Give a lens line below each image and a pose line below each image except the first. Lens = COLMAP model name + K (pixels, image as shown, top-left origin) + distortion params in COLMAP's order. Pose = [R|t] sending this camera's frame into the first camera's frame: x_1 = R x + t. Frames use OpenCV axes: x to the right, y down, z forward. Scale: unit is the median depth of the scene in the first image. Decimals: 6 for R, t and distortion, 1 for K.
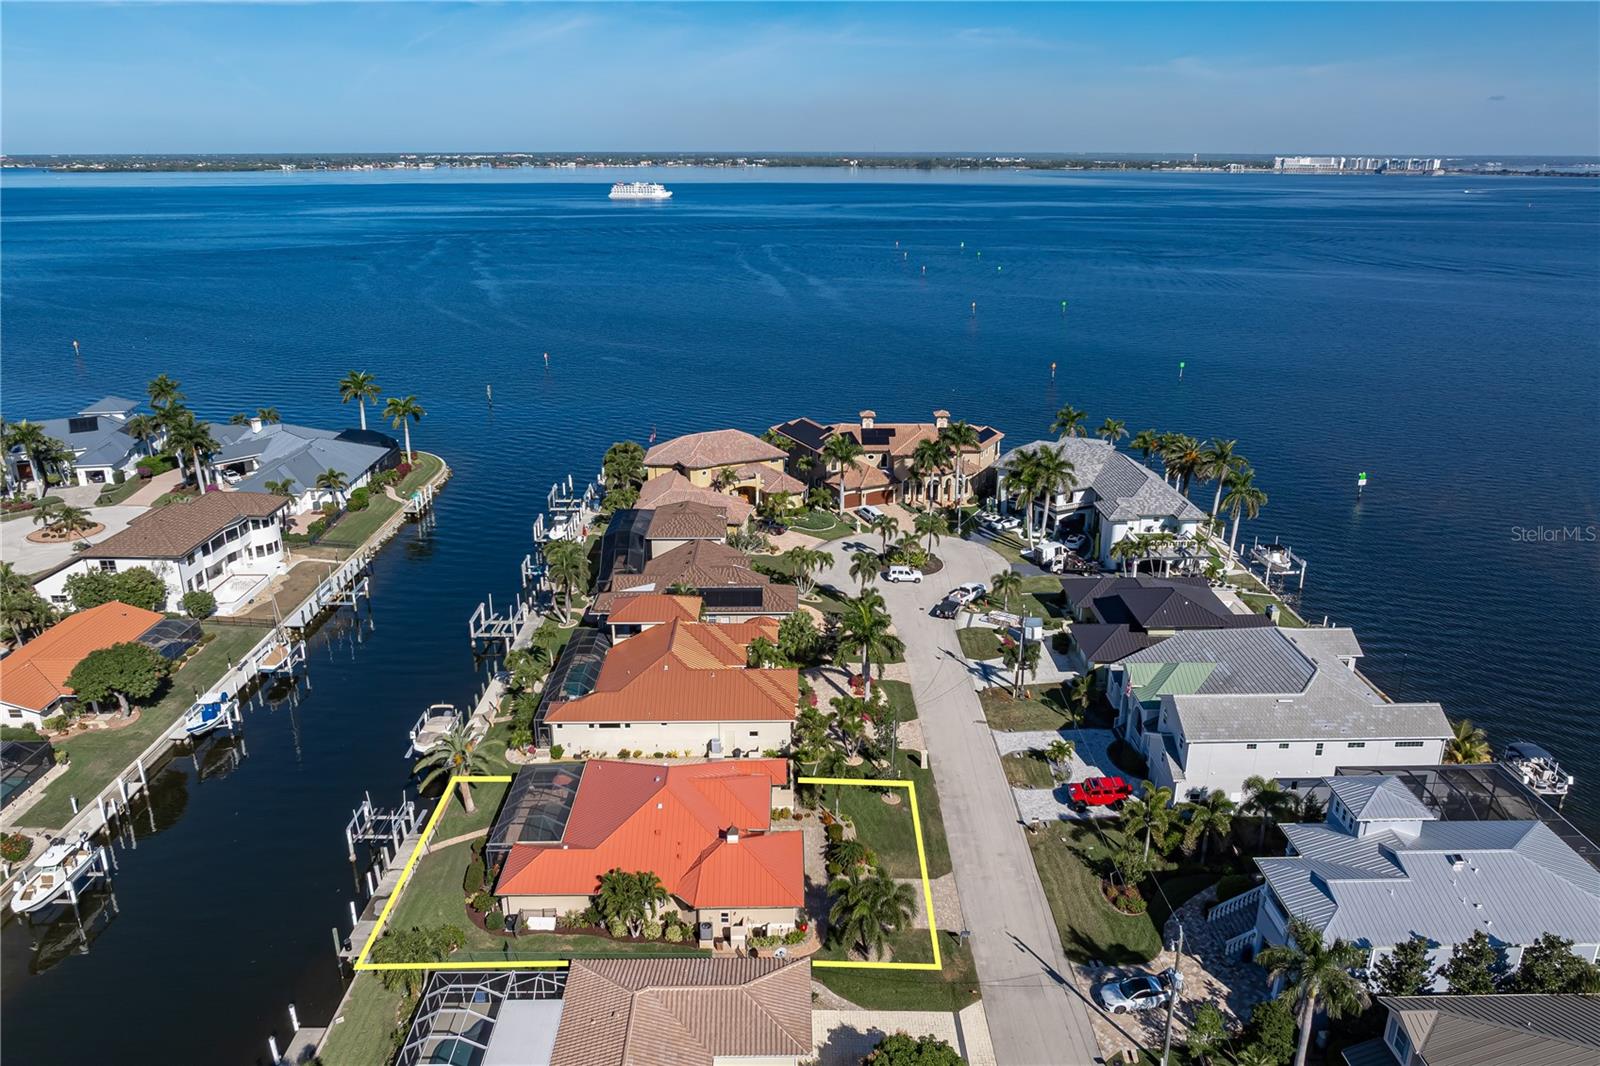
lens RADIAL K [[1123.3, 0, 800.0], [0, 1123.3, 533.0], [0, 0, 1]] dist [-0.023810, 0.005397]
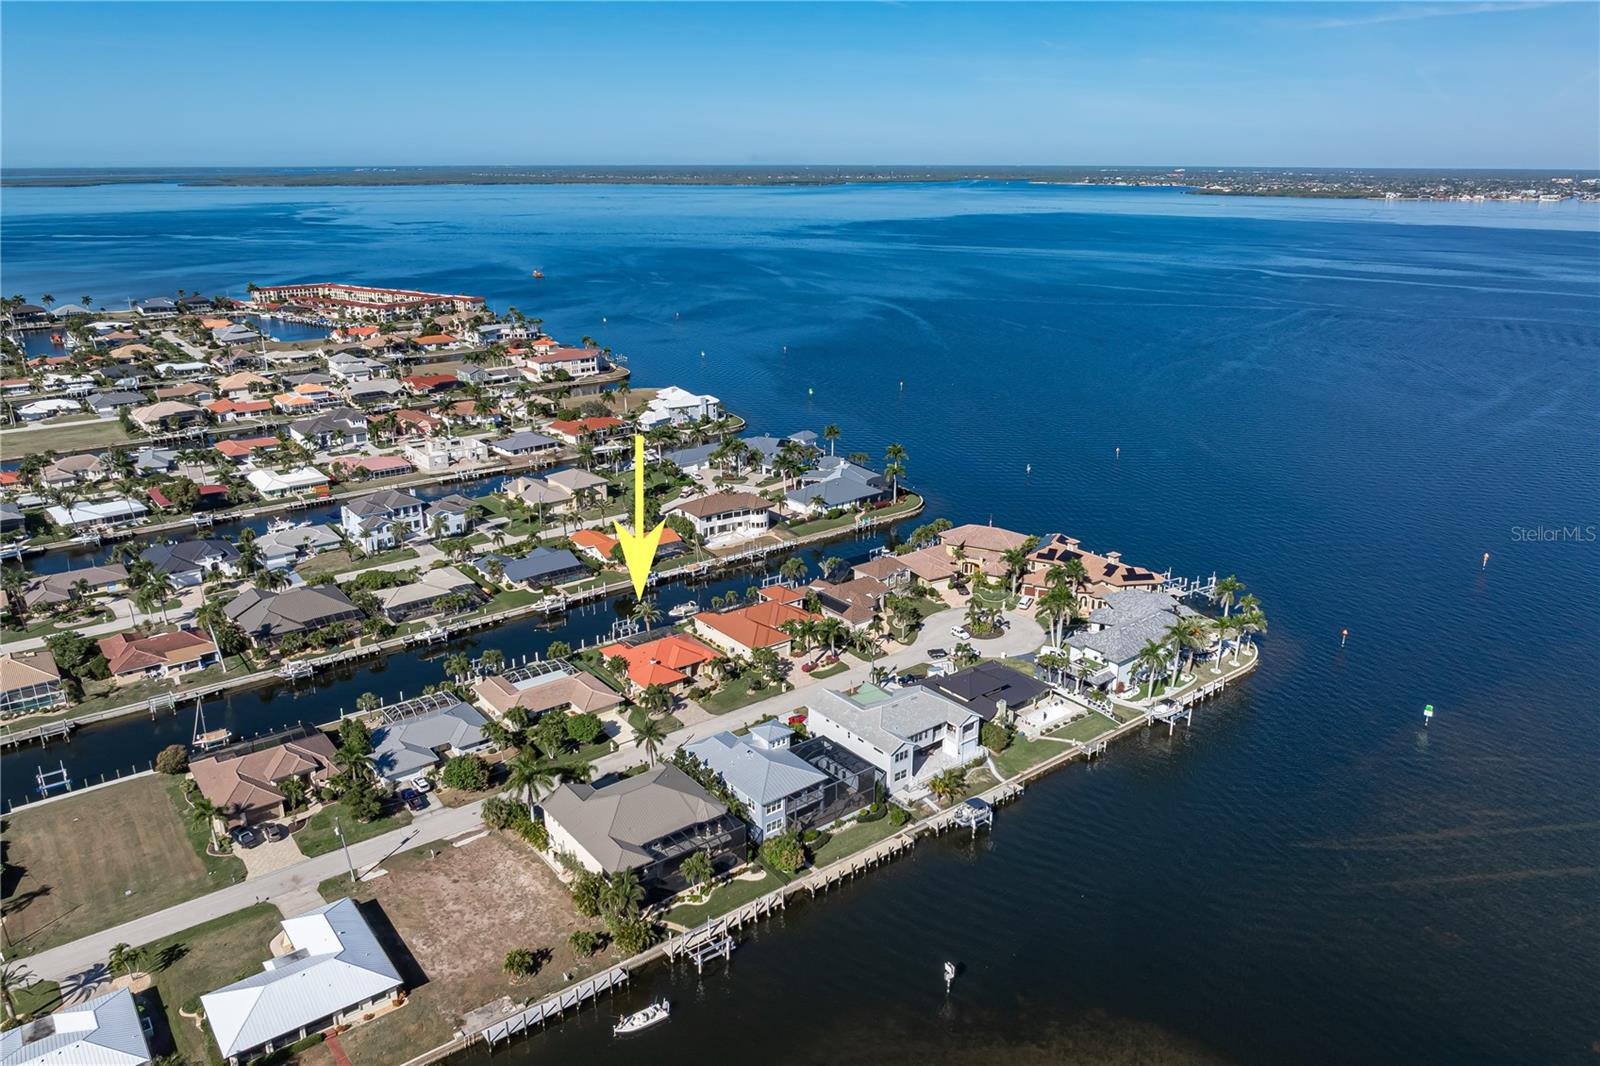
lens RADIAL K [[1123.3, 0, 800.0], [0, 1123.3, 533.0], [0, 0, 1]] dist [-0.023810, 0.005397]
pose [[0.603199, 0.251267, -0.756978, 1.291733], [-0.257933, 0.959536, 0.112969, -0.255809], [0.754733, 0.127107, 0.643601, -0.306256]]
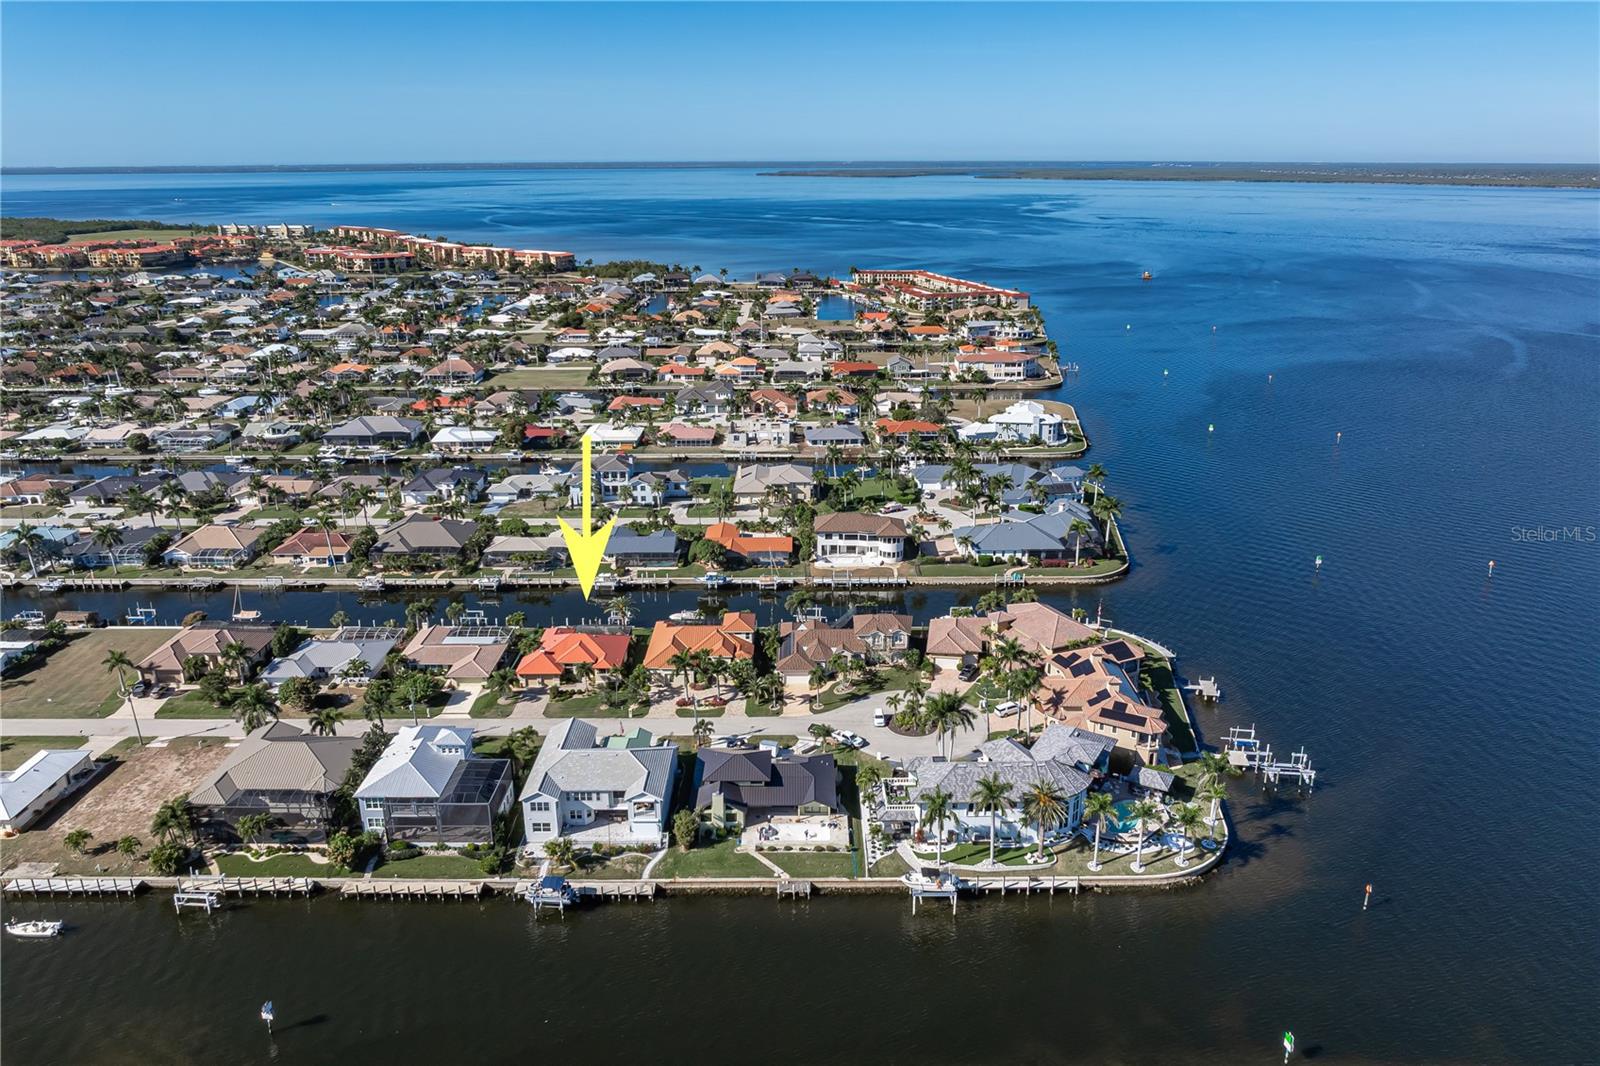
lens RADIAL K [[1123.3, 0, 800.0], [0, 1123.3, 533.0], [0, 0, 1]] dist [-0.023810, 0.005397]
pose [[-0.017993, 0.317405, -0.948119, 1.486649], [-0.320343, 0.896453, 0.306188, -0.625699], [0.947131, 0.309233, 0.085549, 0.781886]]
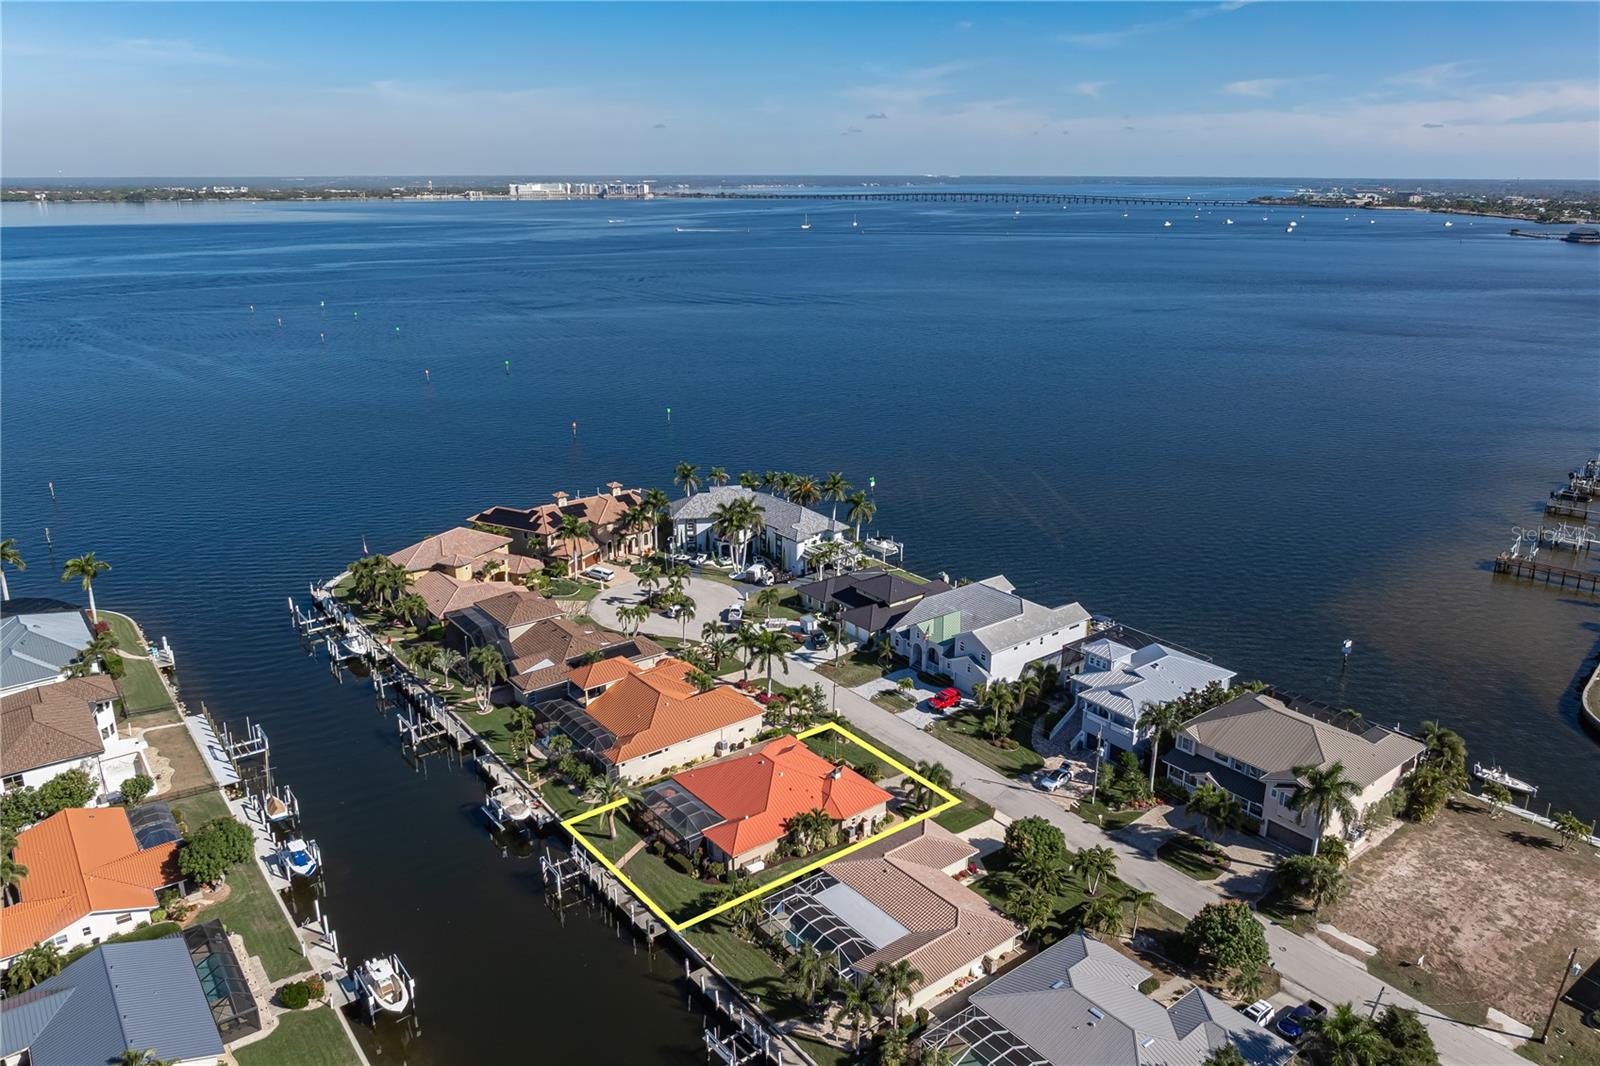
lens RADIAL K [[1123.3, 0, 800.0], [0, 1123.3, 533.0], [0, 0, 1]] dist [-0.023810, 0.005397]
pose [[0.798776, -0.183938, 0.572821, -0.588801], [0.193669, 0.980051, 0.044639, -0.092939], [-0.569605, 0.075281, 0.818464, -0.192216]]
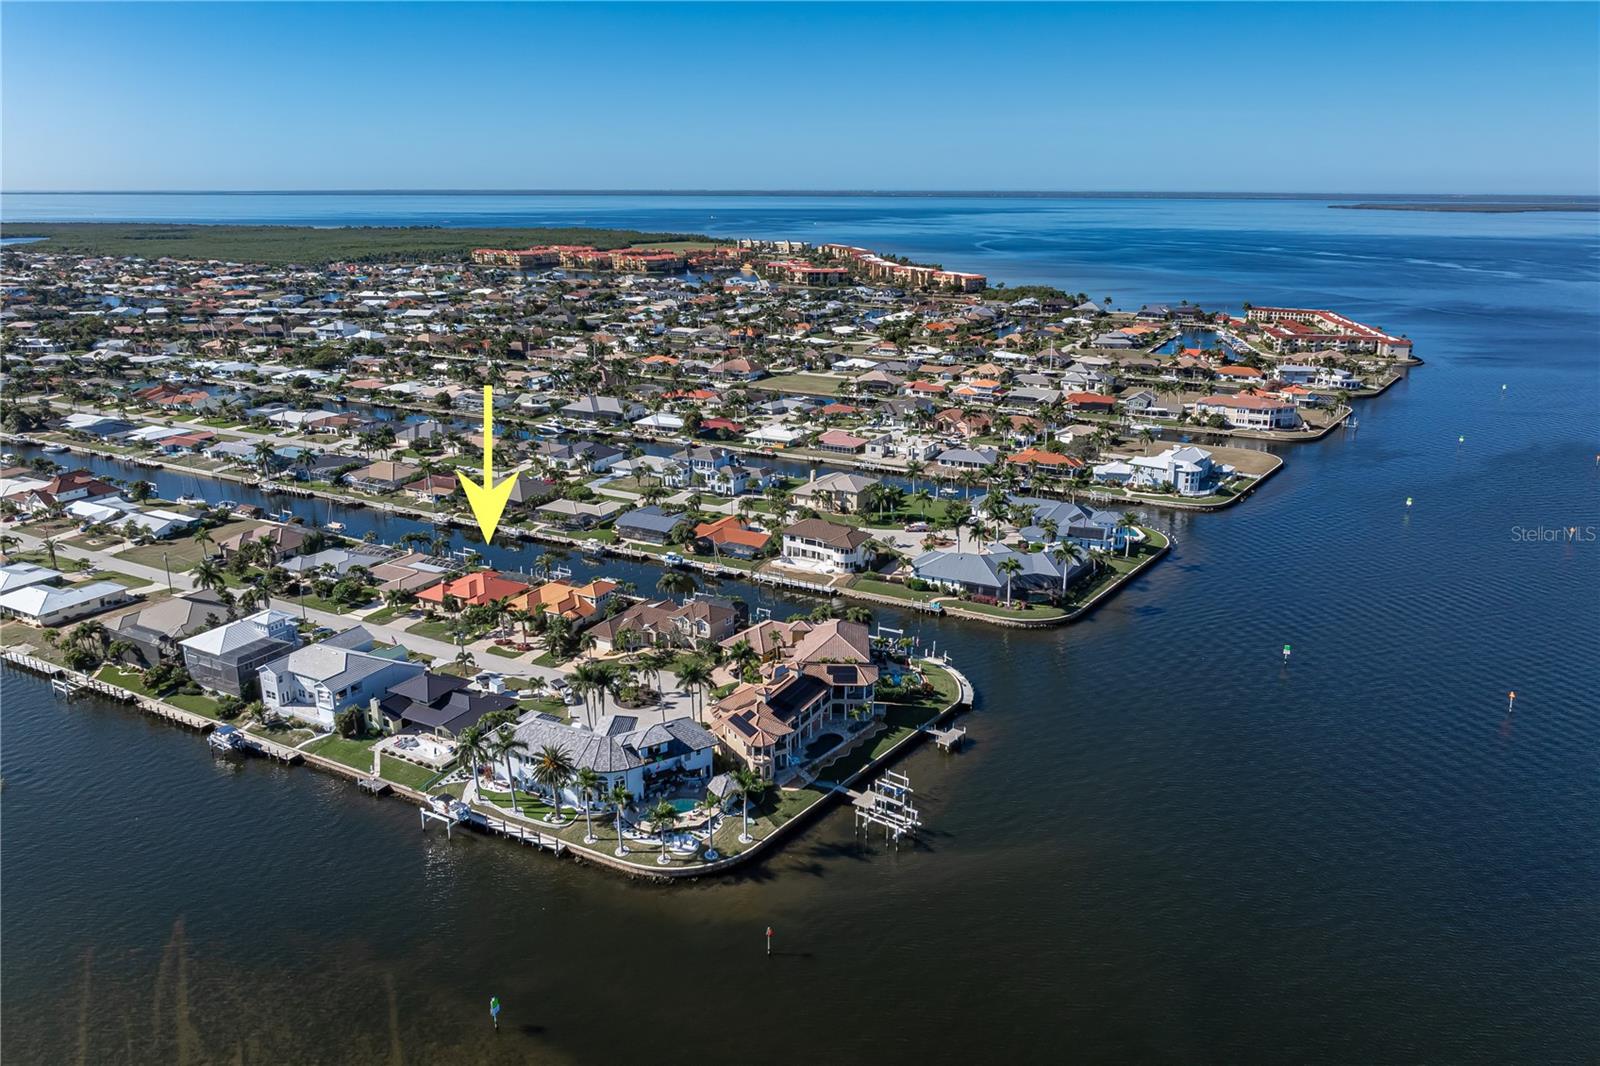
lens RADIAL K [[1107.3, 0, 800.0], [0, 1107.3, 533.0], [0, 0, 1]] dist [-0.029121, 0.004641]
pose [[-0.487673, 0.259944, -0.833429, 1.287738], [-0.283744, 0.855623, 0.432896, -0.954505], [0.825630, 0.447593, -0.343506, 1.793365]]
